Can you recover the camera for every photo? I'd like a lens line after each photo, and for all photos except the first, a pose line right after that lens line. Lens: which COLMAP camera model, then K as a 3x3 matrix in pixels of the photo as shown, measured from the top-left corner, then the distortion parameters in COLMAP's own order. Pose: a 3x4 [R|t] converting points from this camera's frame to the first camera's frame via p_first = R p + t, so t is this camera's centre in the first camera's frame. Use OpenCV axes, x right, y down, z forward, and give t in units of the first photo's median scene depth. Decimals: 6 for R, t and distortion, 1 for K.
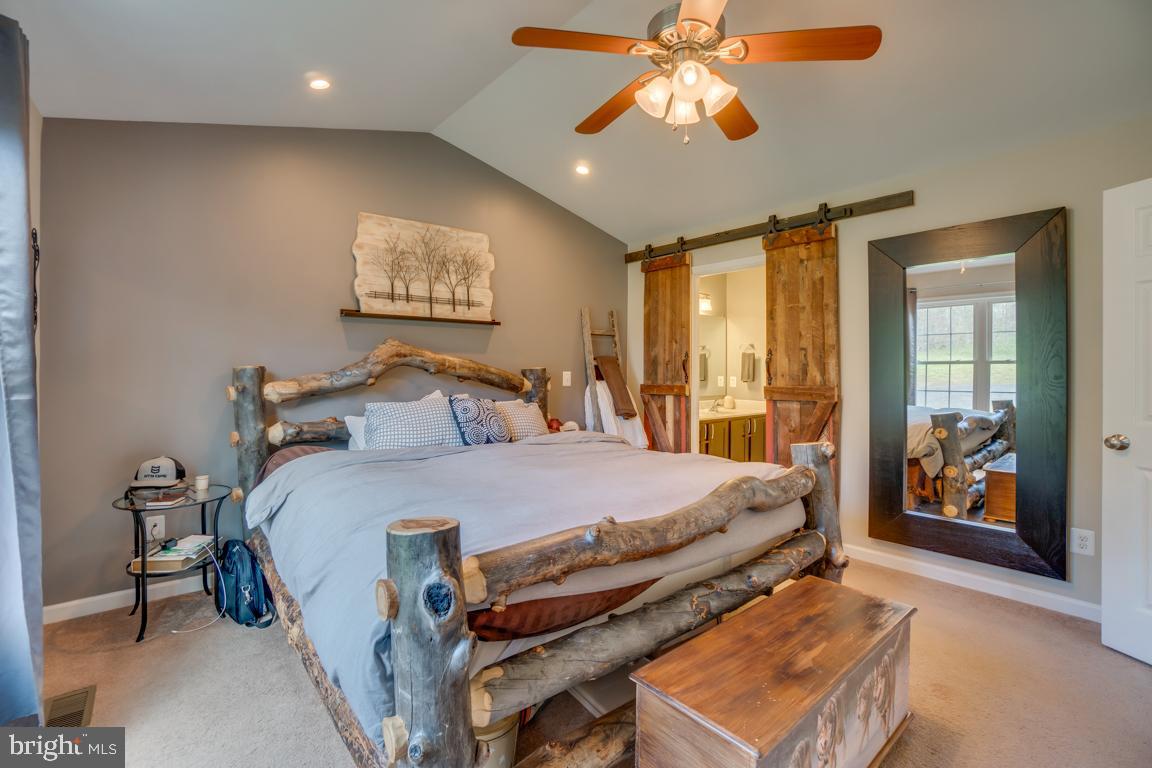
lens RADIAL K [[510.1, 0, 568.5], [0, 510.1, 370.7], [0, 0, 1]] dist [-0.062818, 0.022454]
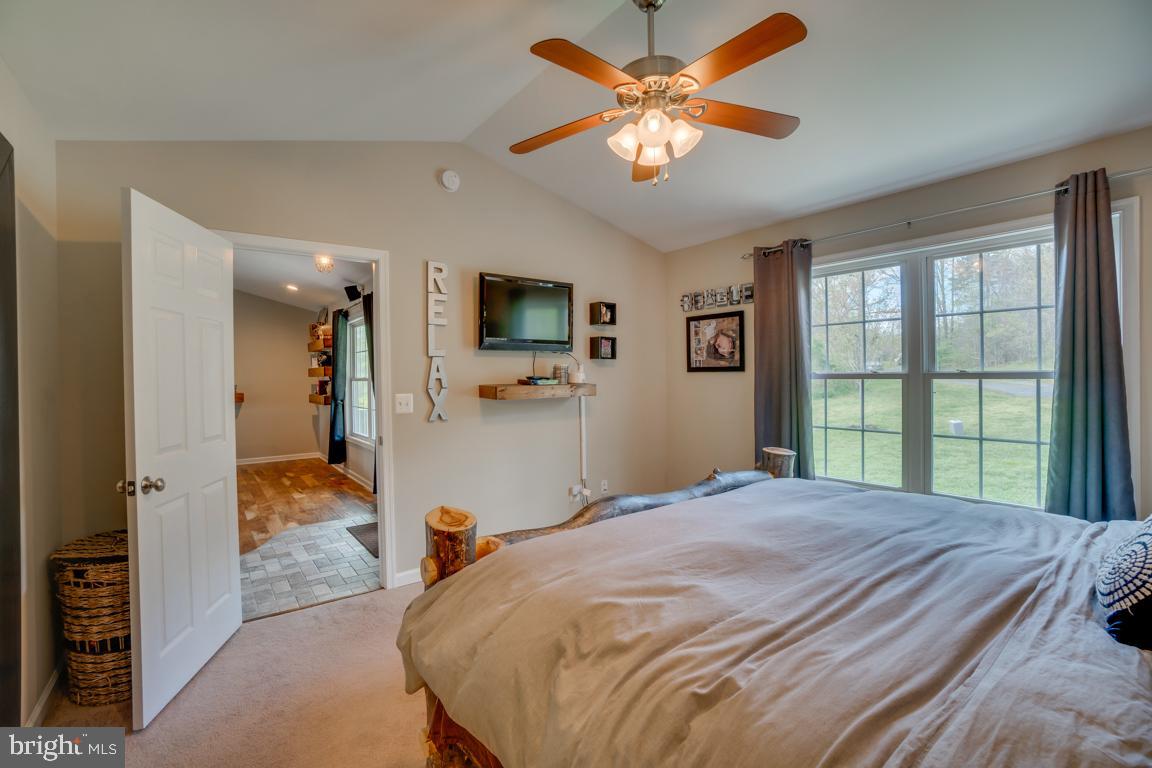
lens RADIAL K [[508.2, 0, 570.2], [0, 508.2, 376.7], [0, 0, 1]] dist [-0.063275, 0.022757]
pose [[-0.999012, 0.008886, 0.043533, 0.189620], [0.009330, 0.999906, 0.009998, -0.029889], [-0.043440, 0.010394, -0.999002, 1.066526]]
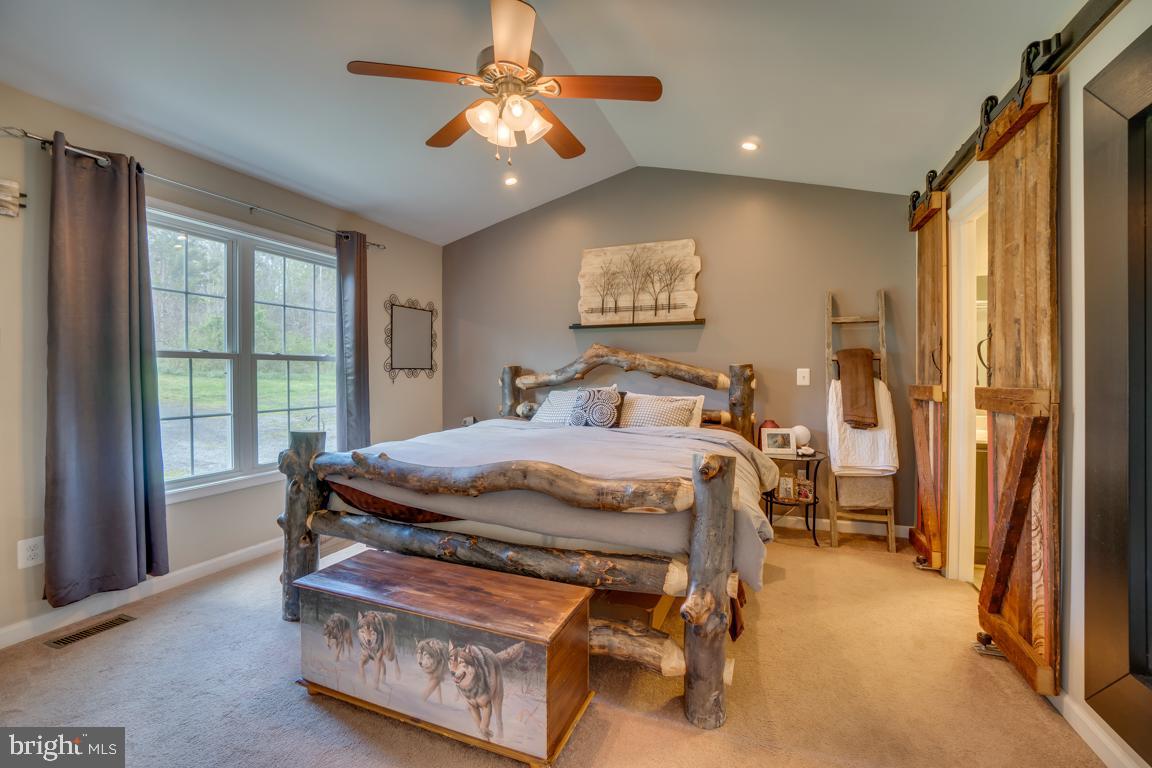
lens RADIAL K [[508.2, 0, 570.2], [0, 508.2, 376.7], [0, 0, 1]] dist [-0.063275, 0.022757]
pose [[0.473774, 0.001869, -0.880644, 0.675544], [0.000576, 0.999997, 0.002432, 0.016168], [0.880646, -0.001660, 0.473772, 0.293287]]
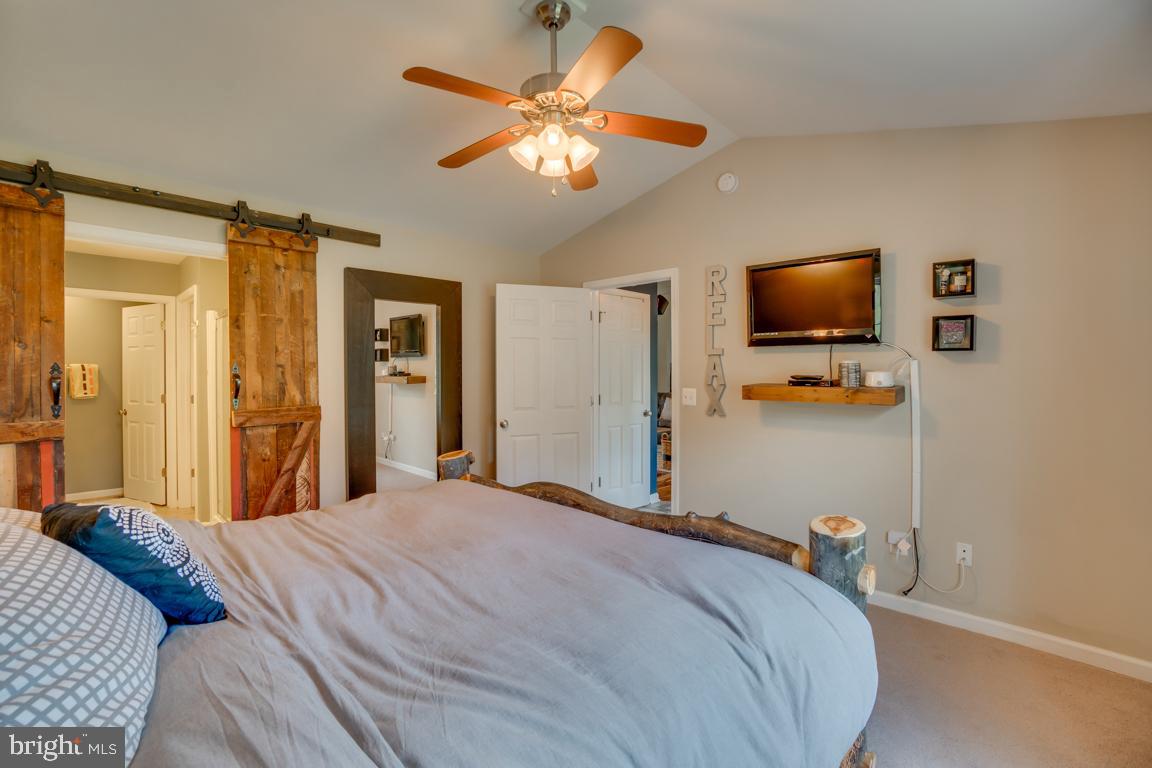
lens RADIAL K [[510.1, 0, 568.5], [0, 510.1, 370.7], [0, 0, 1]] dist [-0.062818, 0.022454]
pose [[-0.115702, -0.005114, 0.993271, -0.457004], [0.004230, 0.999975, 0.005642, -0.035631], [-0.993275, 0.004854, -0.115677, 0.565459]]
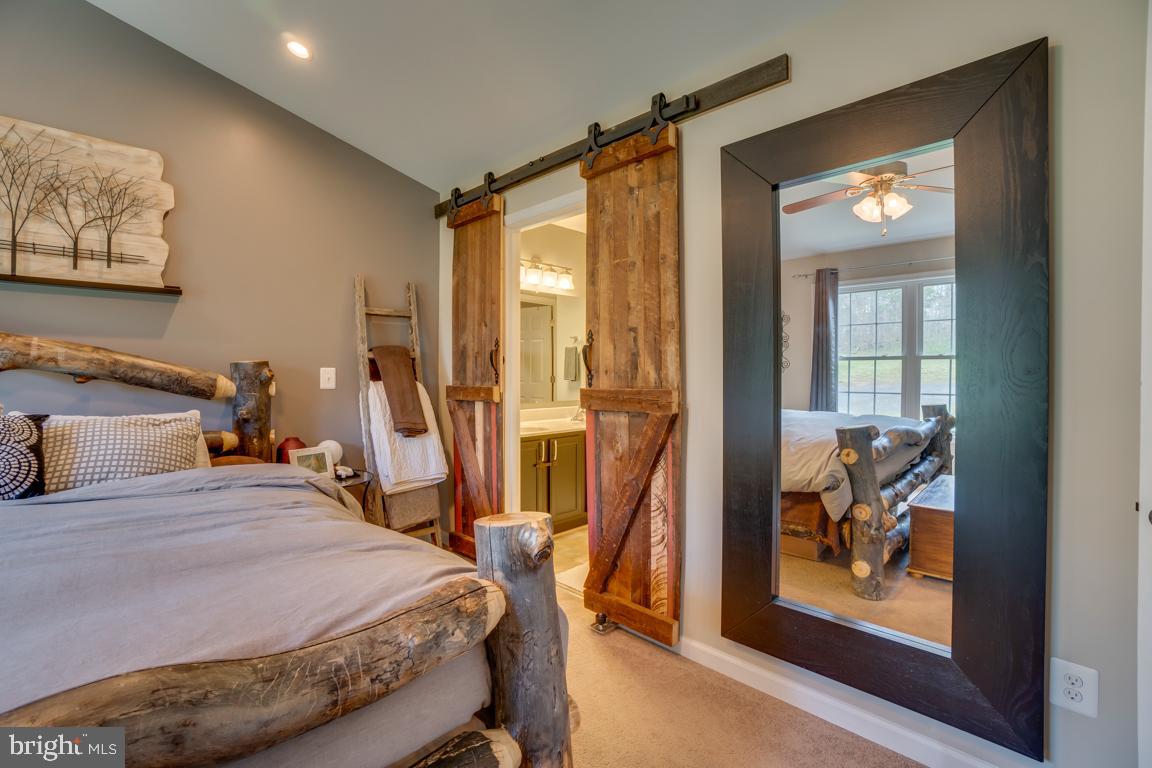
lens RADIAL K [[508.2, 0, 570.2], [0, 508.2, 376.7], [0, 0, 1]] dist [-0.063275, 0.022757]
pose [[0.996339, -0.002097, 0.085459, 0.318596], [0.001320, 0.999957, 0.009149, 0.009637], [-0.085474, -0.009003, 0.996300, 0.357184]]
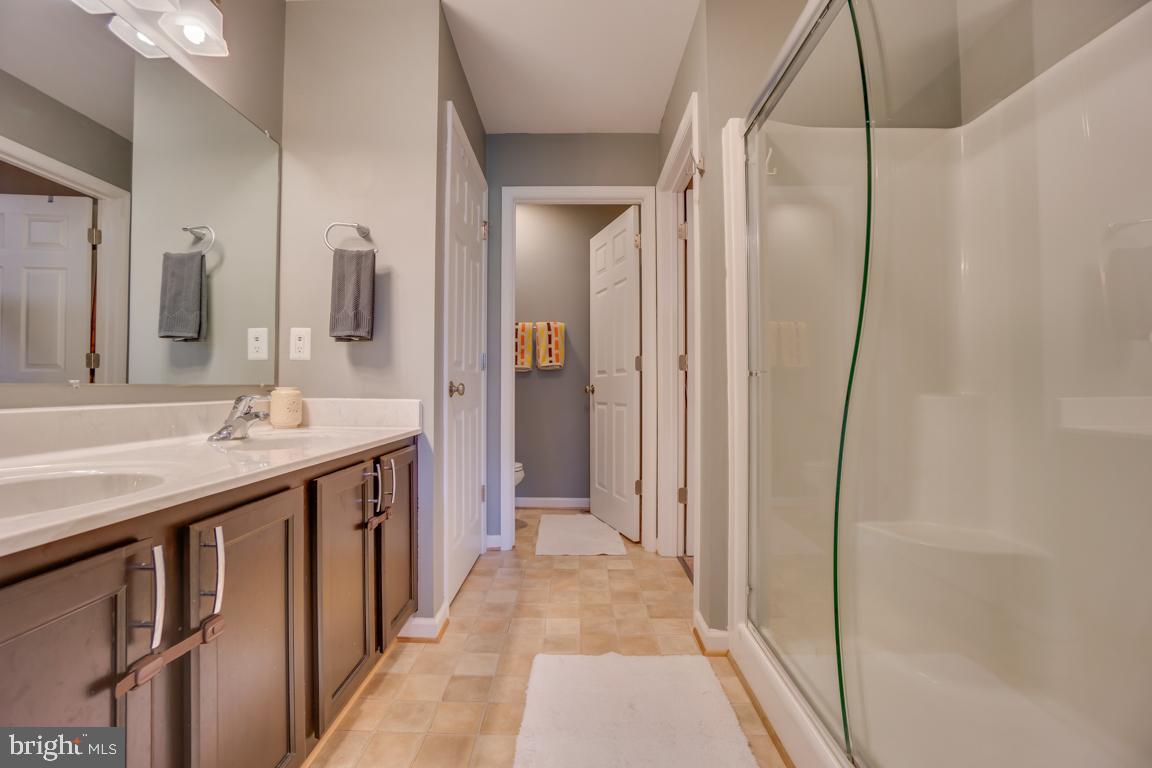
lens RADIAL K [[508.2, 0, 570.2], [0, 508.2, 376.7], [0, 0, 1]] dist [-0.063275, 0.022757]
pose [[0.642607, 0.008376, 0.766150, 0.306821], [0.003526, 0.999897, -0.013889, 0.077588], [-0.766188, 0.011627, 0.642511, 1.063754]]
